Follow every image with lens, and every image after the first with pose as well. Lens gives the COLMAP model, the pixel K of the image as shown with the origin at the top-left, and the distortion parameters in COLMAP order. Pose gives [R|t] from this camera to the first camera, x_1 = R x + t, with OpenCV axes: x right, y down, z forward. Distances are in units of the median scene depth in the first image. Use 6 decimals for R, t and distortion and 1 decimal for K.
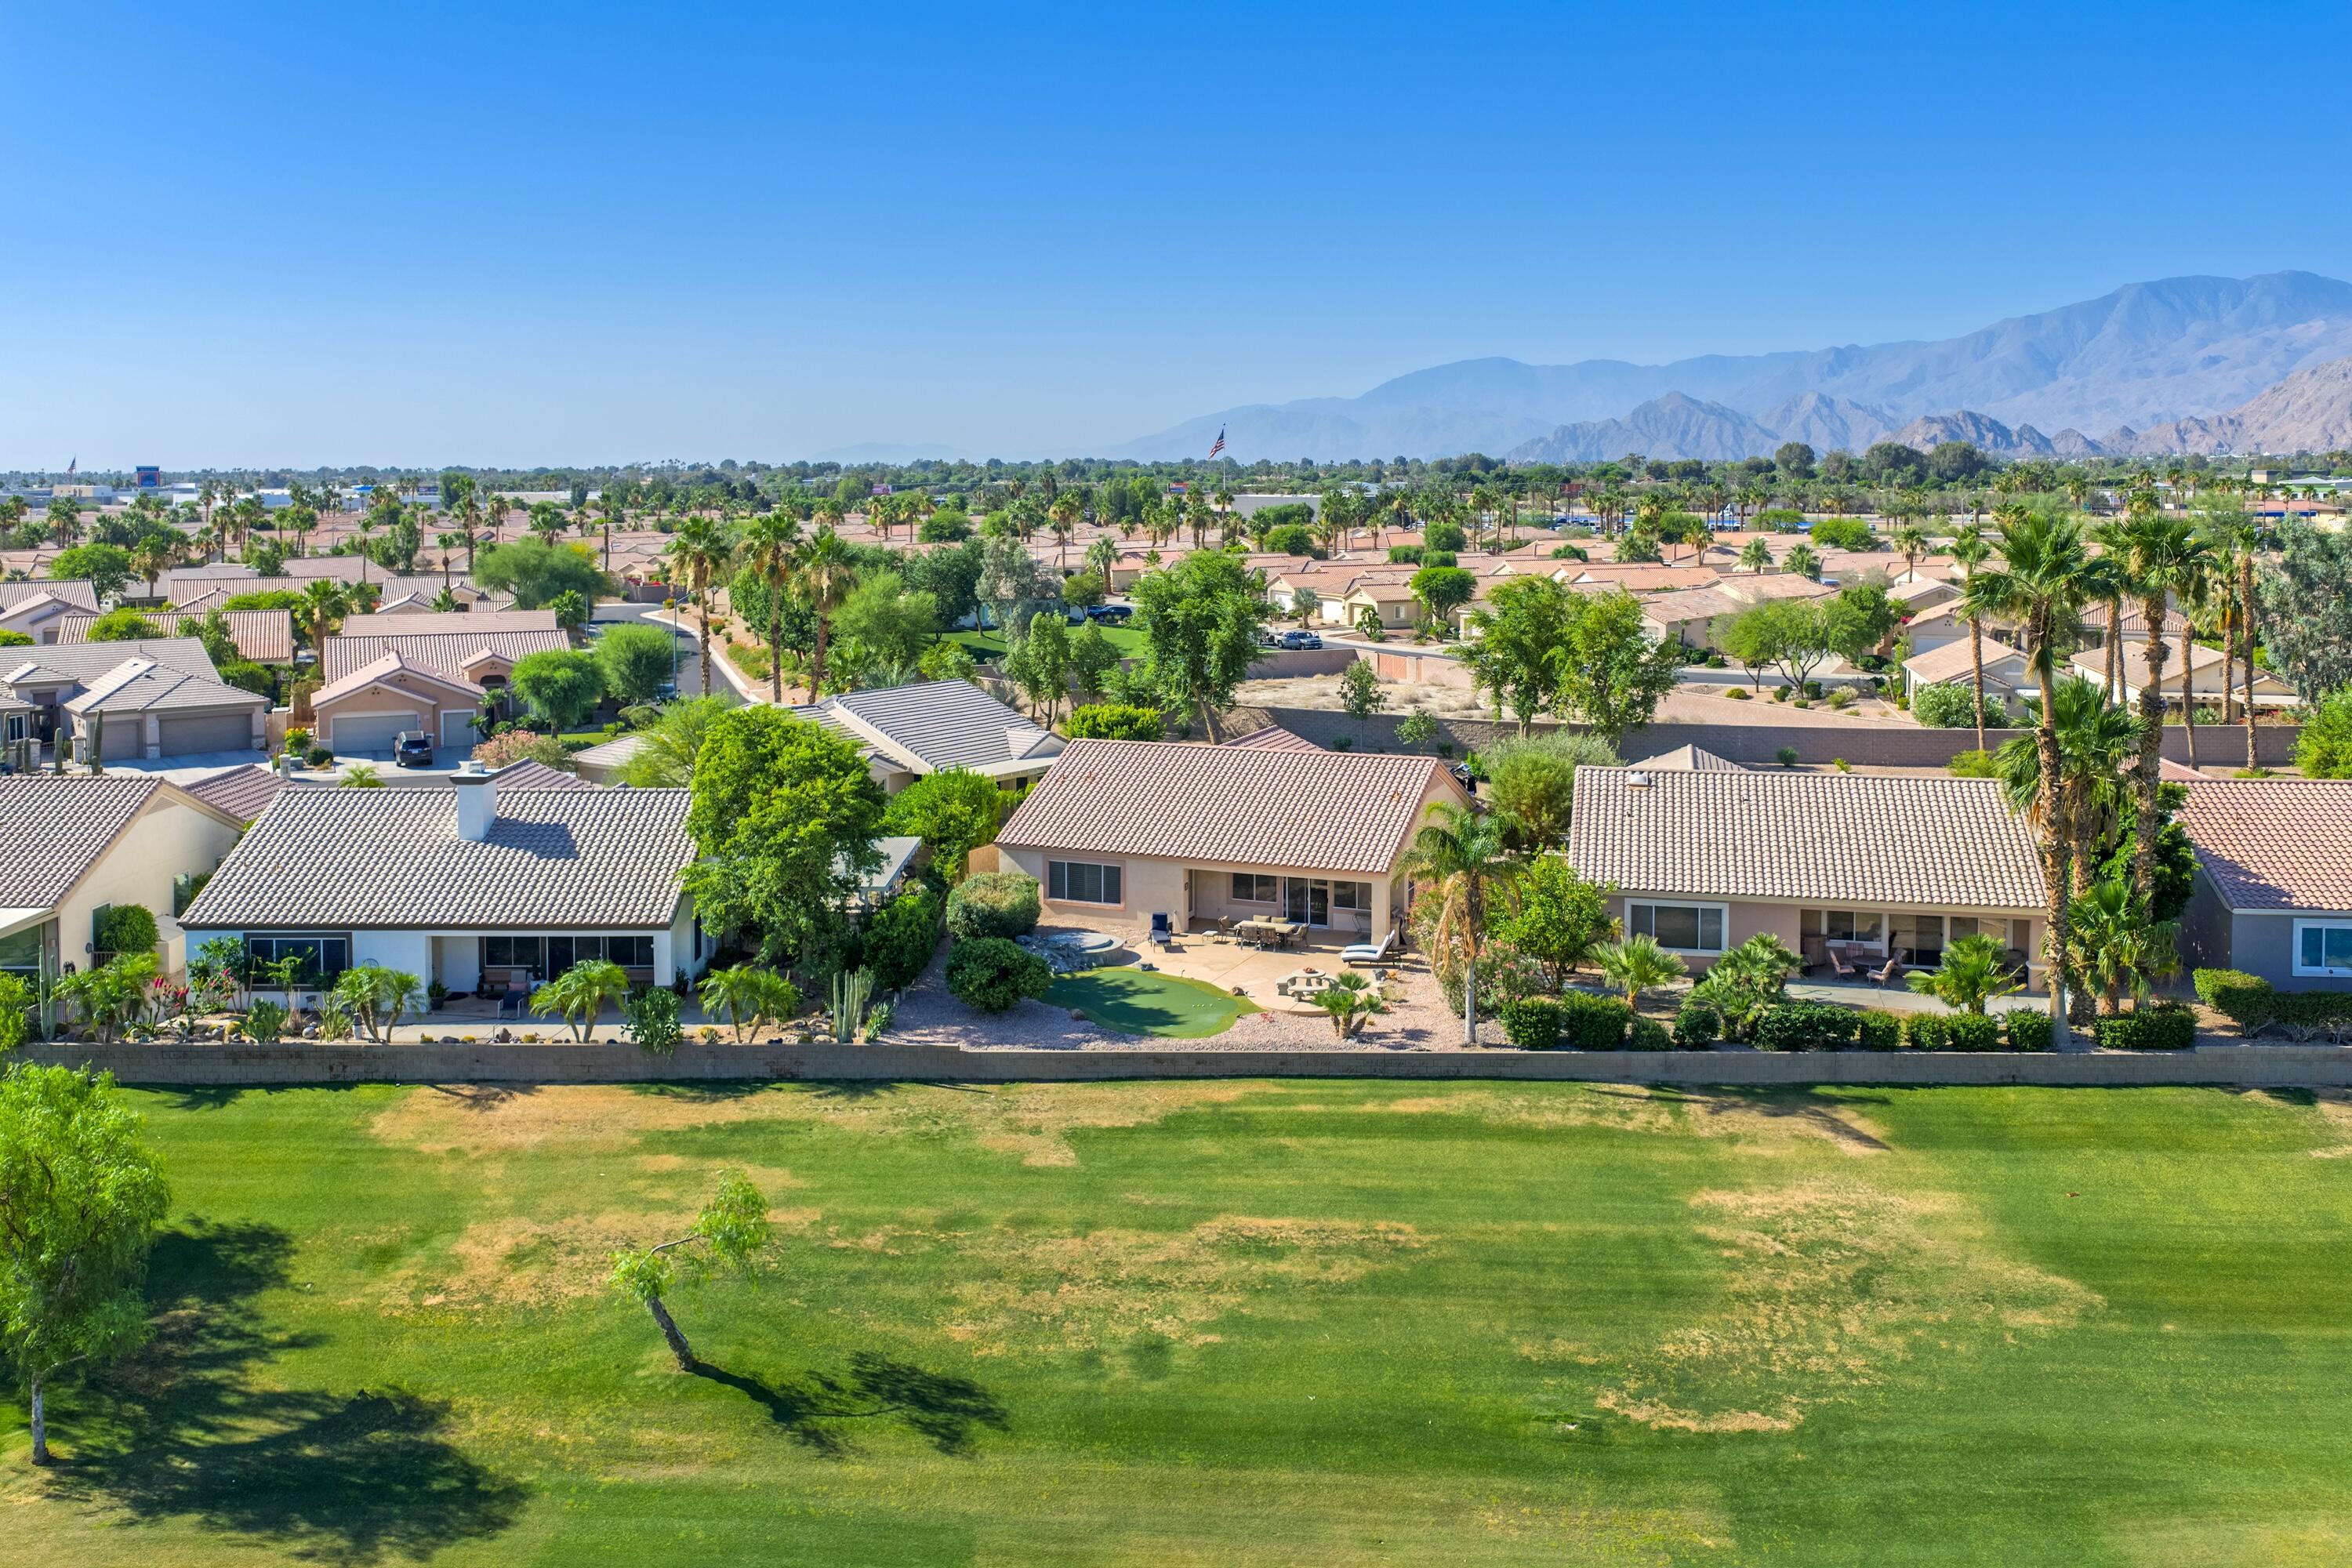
lens RADIAL K [[1914.1, 0, 1176.0], [0, 1914.1, 784.0], [0, 0, 1]] dist [-0.003142, -0.000601]
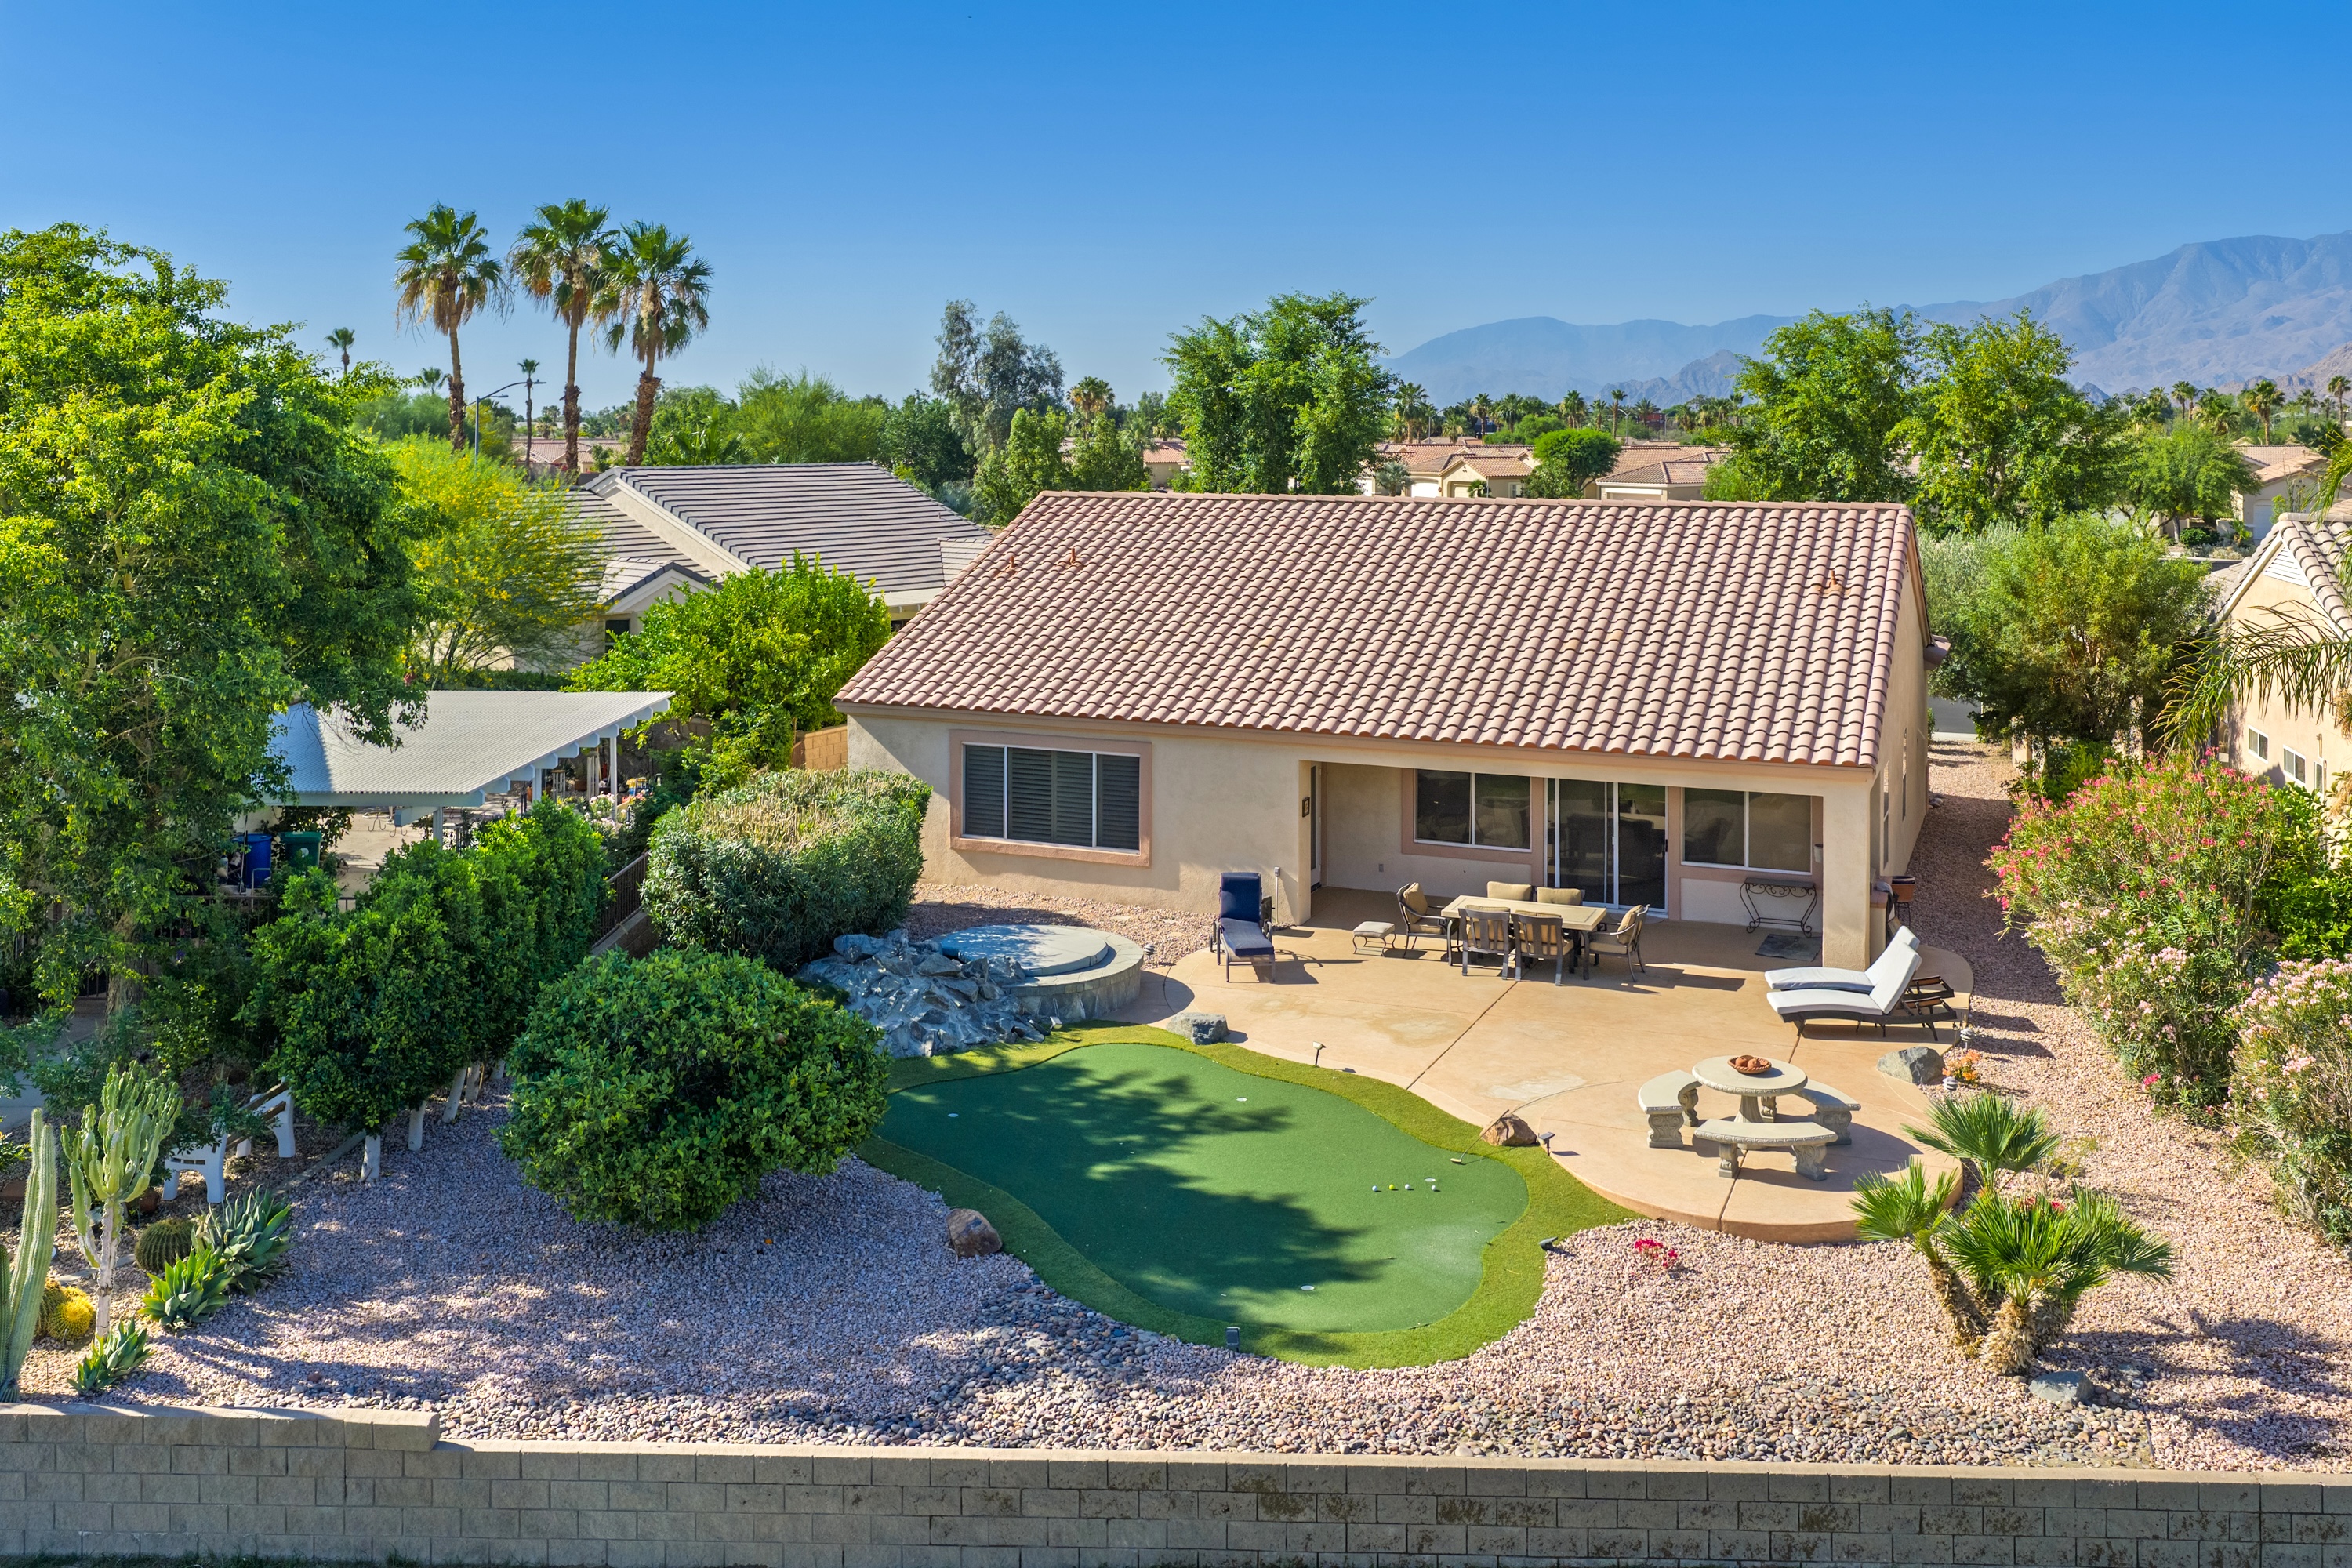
lens RADIAL K [[1889.4, 0, 1176.0], [0, 1889.4, 784.0], [0, 0, 1]] dist [-0.001652, -0.000874]
pose [[0.999804, 0.006652, -0.018662, -0.014282], [-0.006320, 0.999821, 0.017817, 0.042241], [0.018777, -0.017695, 0.999667, 0.614686]]
